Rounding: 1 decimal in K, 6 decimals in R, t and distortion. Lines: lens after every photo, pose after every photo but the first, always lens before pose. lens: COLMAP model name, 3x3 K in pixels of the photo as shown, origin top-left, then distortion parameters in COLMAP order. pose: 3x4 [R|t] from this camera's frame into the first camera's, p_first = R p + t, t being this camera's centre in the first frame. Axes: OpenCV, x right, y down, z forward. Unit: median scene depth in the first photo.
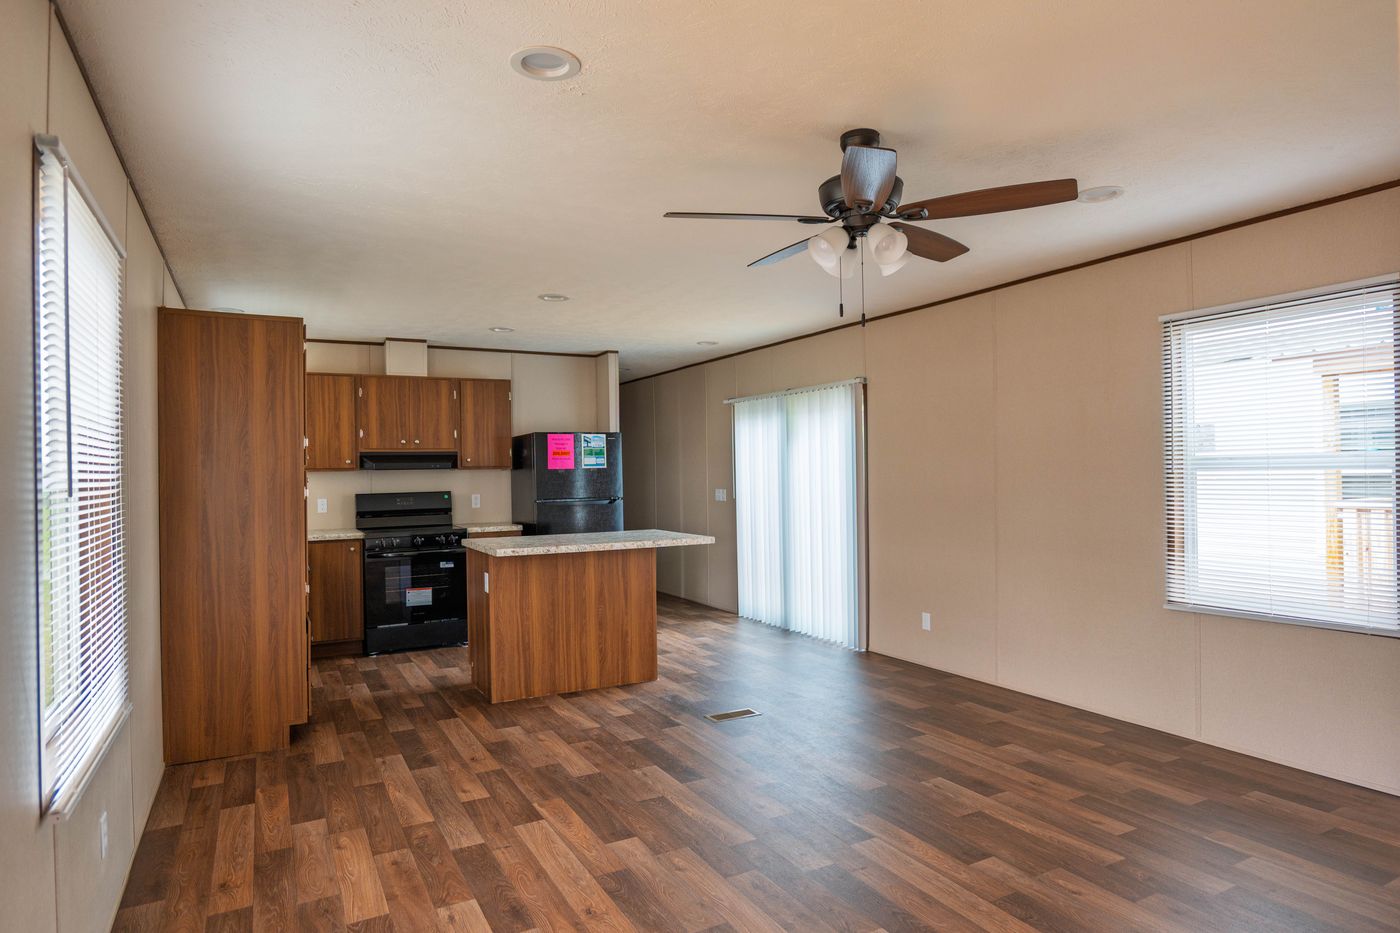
lens RADIAL K [[816.5, 0, 696.8], [0, 816.5, 474.1], [0, 0, 1]] dist [-0.036048, 0.023016]
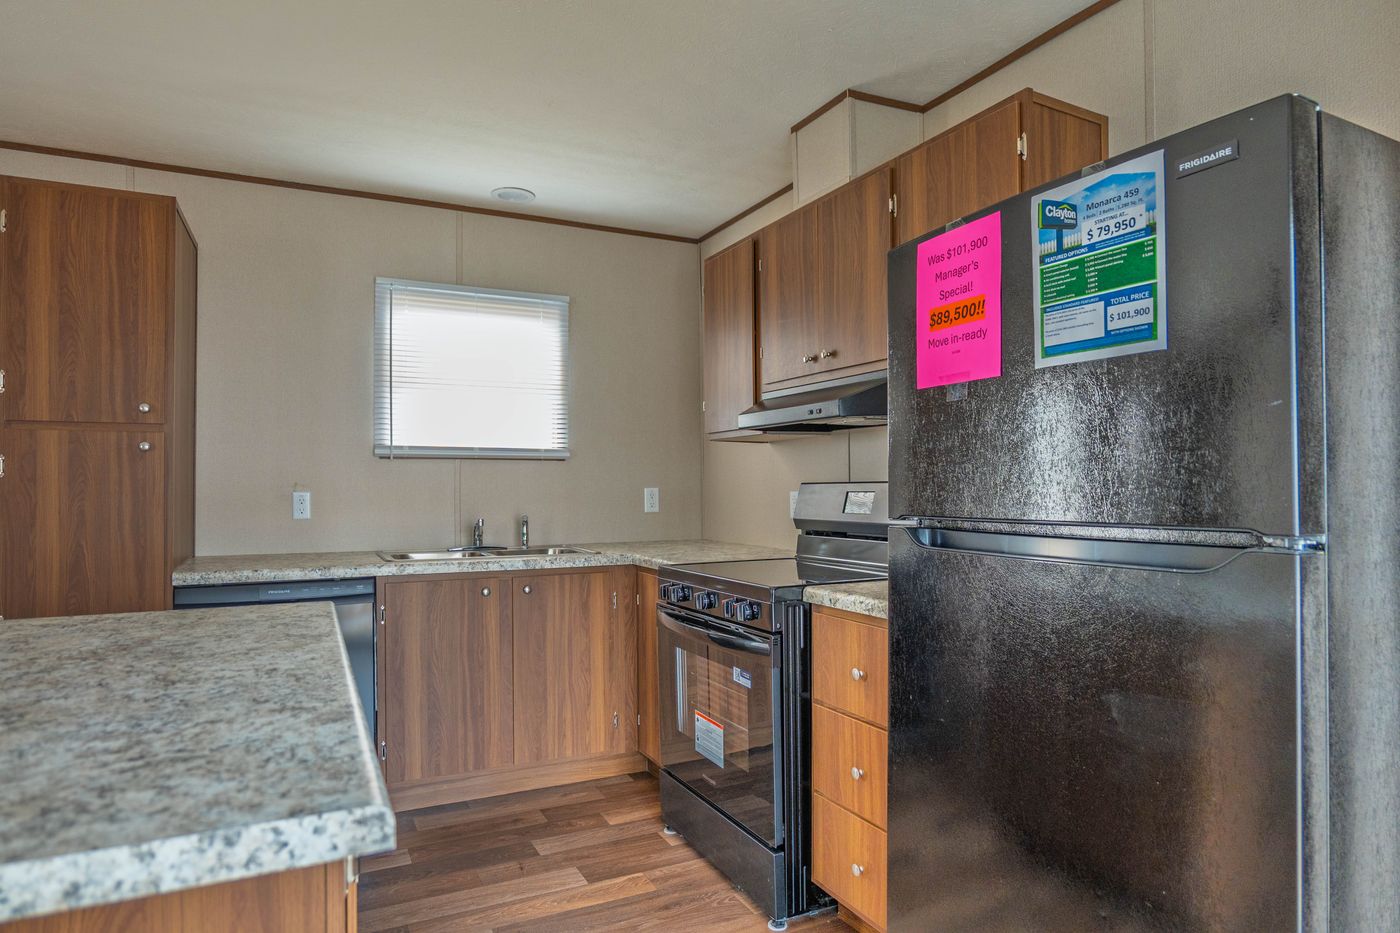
lens RADIAL K [[816.5, 0, 697.5], [0, 816.5, 474.9], [0, 0, 1]] dist [-0.036048, 0.023016]
pose [[-0.032398, 0.004855, -0.999463, 0.059331], [0.001924, 0.999987, 0.004795, 0.017717], [0.999473, -0.001768, -0.032407, 0.976092]]
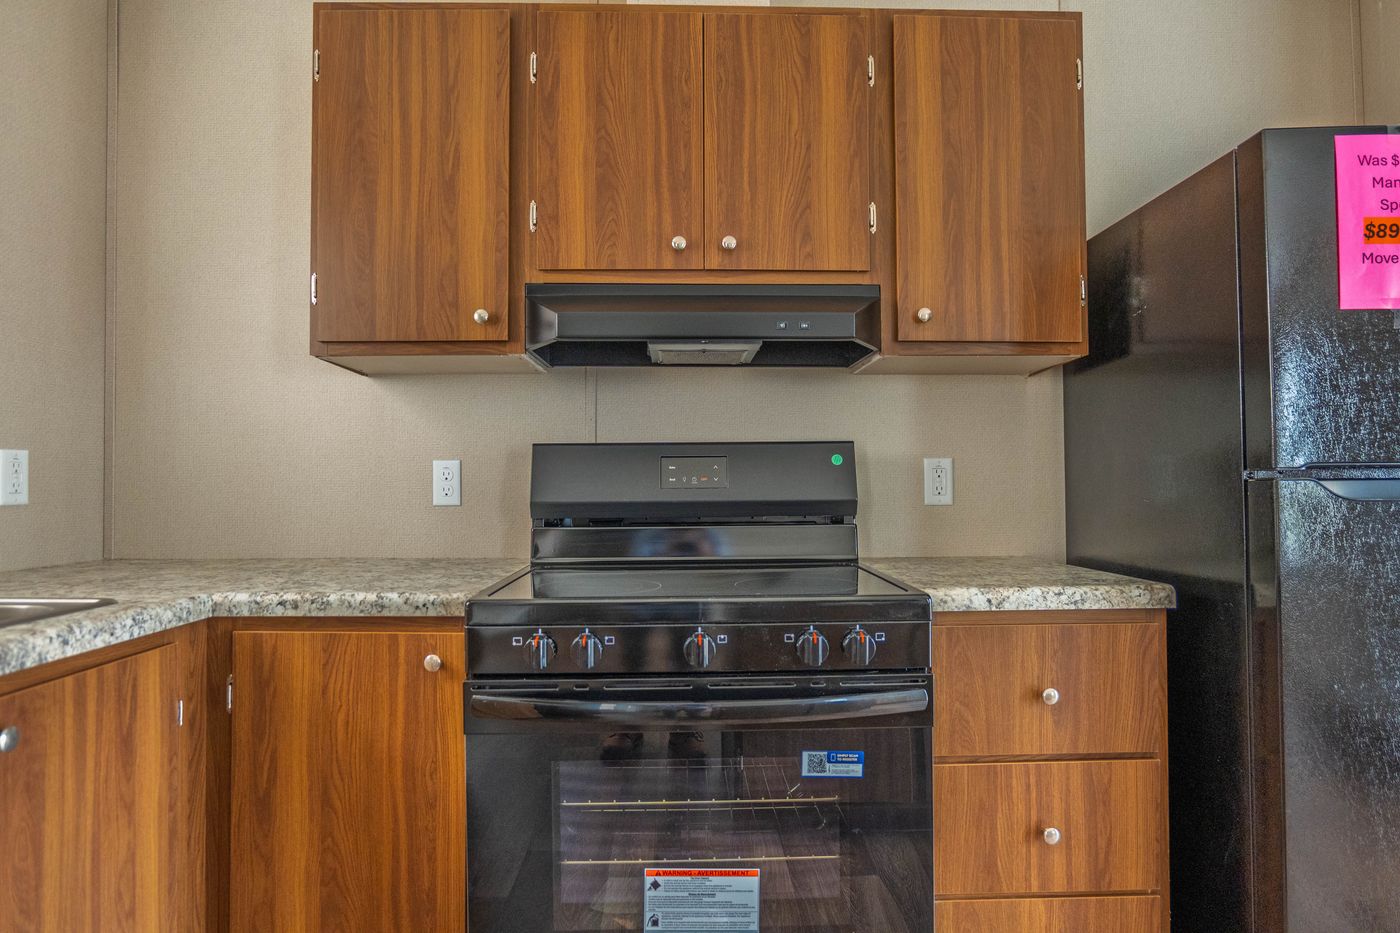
lens RADIAL K [[816.5, 0, 698.5], [0, 816.5, 468.9], [0, 0, 1]] dist [-0.036048, 0.023016]
pose [[0.888883, 0.004727, -0.458110, -0.238366], [-0.013609, 0.999778, -0.016090, 0.038335], [0.457932, 0.020537, 0.888750, 0.784038]]
